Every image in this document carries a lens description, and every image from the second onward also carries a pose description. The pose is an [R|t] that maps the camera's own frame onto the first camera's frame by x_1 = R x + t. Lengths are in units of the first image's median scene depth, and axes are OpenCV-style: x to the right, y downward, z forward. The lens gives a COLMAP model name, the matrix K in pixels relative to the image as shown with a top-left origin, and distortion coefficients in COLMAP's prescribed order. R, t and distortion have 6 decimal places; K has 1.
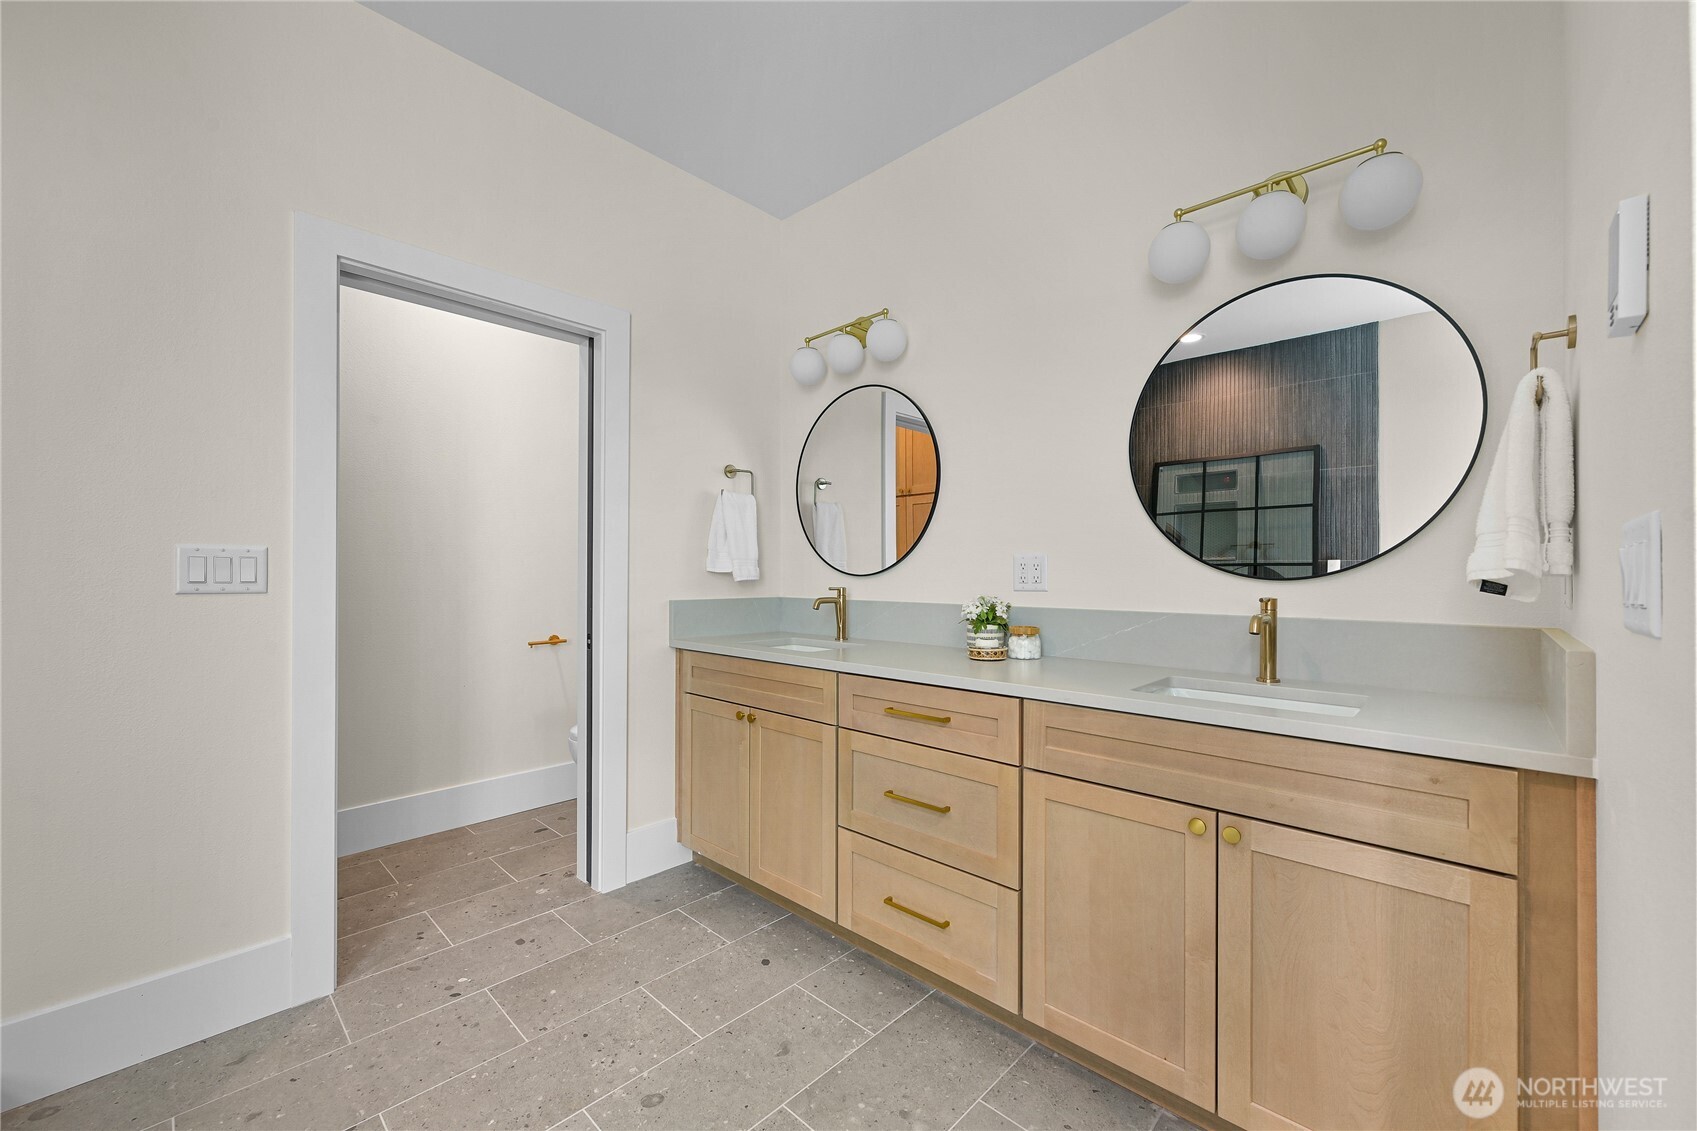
lens RADIAL K [[668.7, 0, 844.8], [0, 668.7, 557.3], [0, 0, 1]] dist [-0.003533, 0.000101]
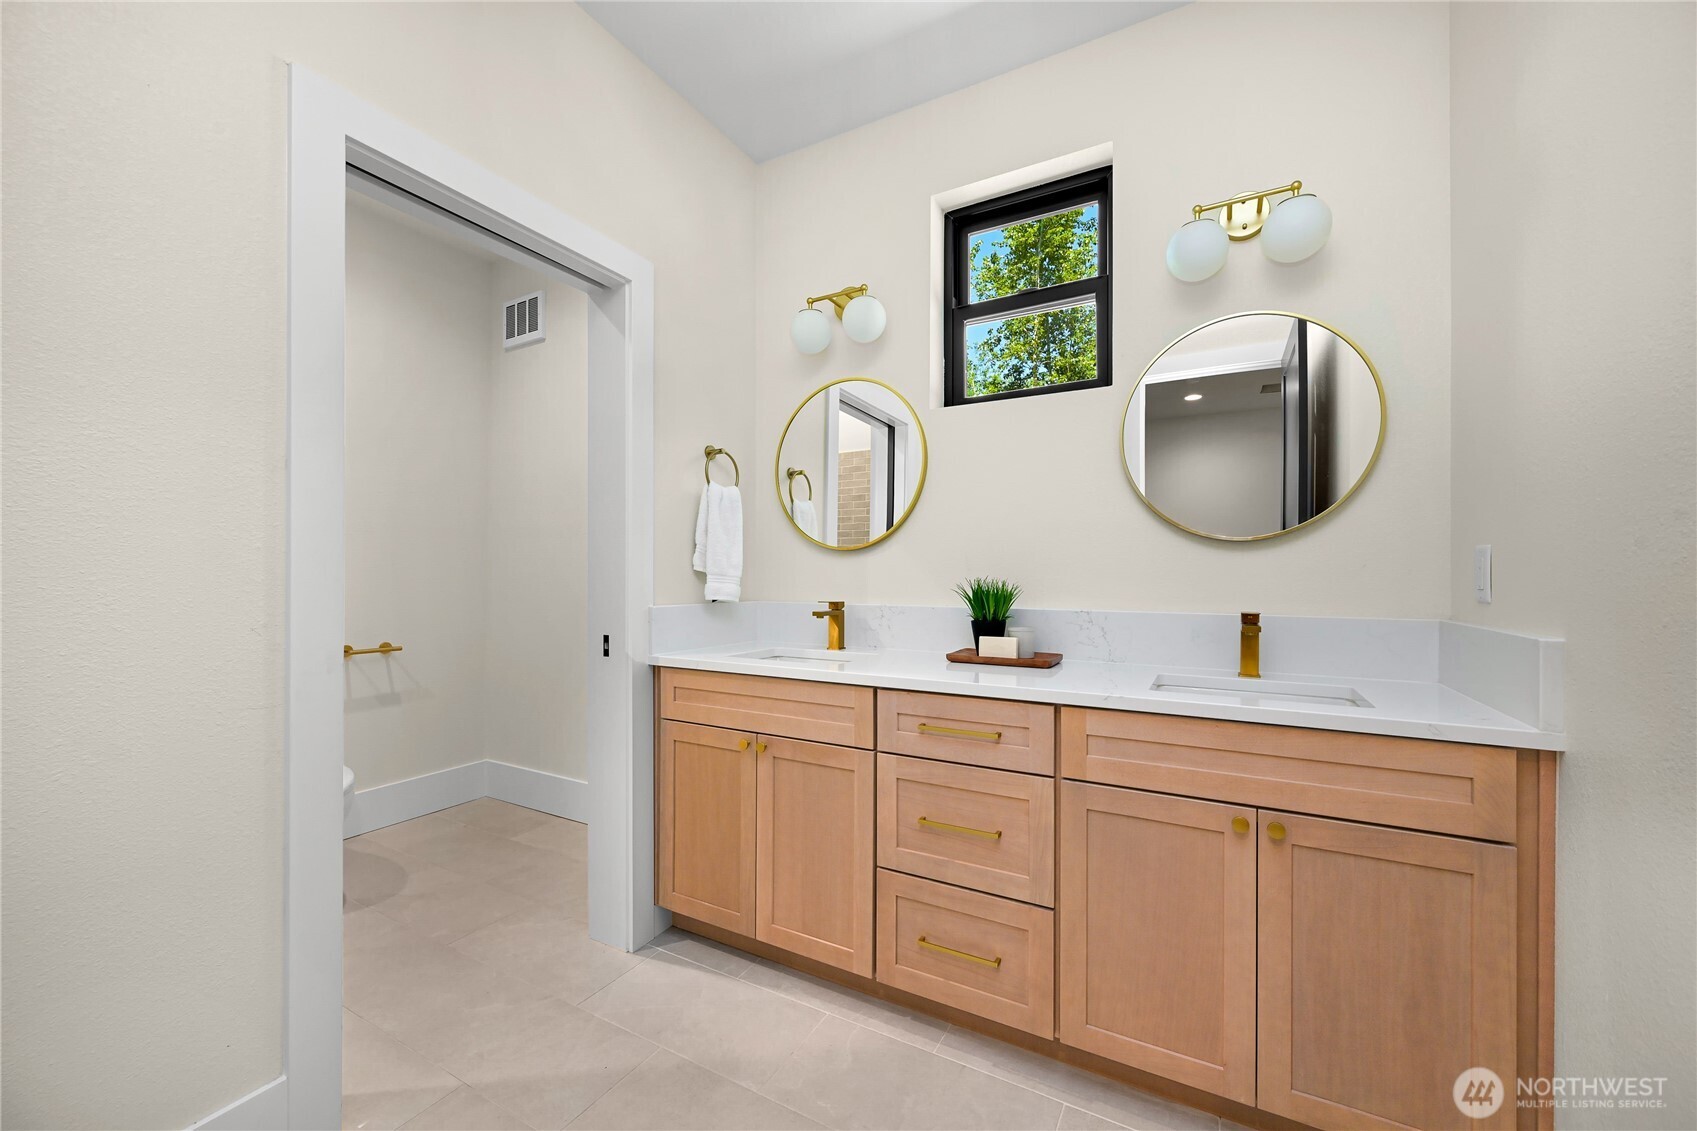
lens RADIAL K [[627.8, 0, 853.6], [0, 627.8, 569.6], [0, 0, 1]] dist [-0.000664, 0.000014]
pose [[0.962722, -0.002870, 0.270476, -0.222330], [-0.002580, 0.999801, 0.019791, 0.002699], [-0.270479, -0.019751, 0.962523, 0.203280]]
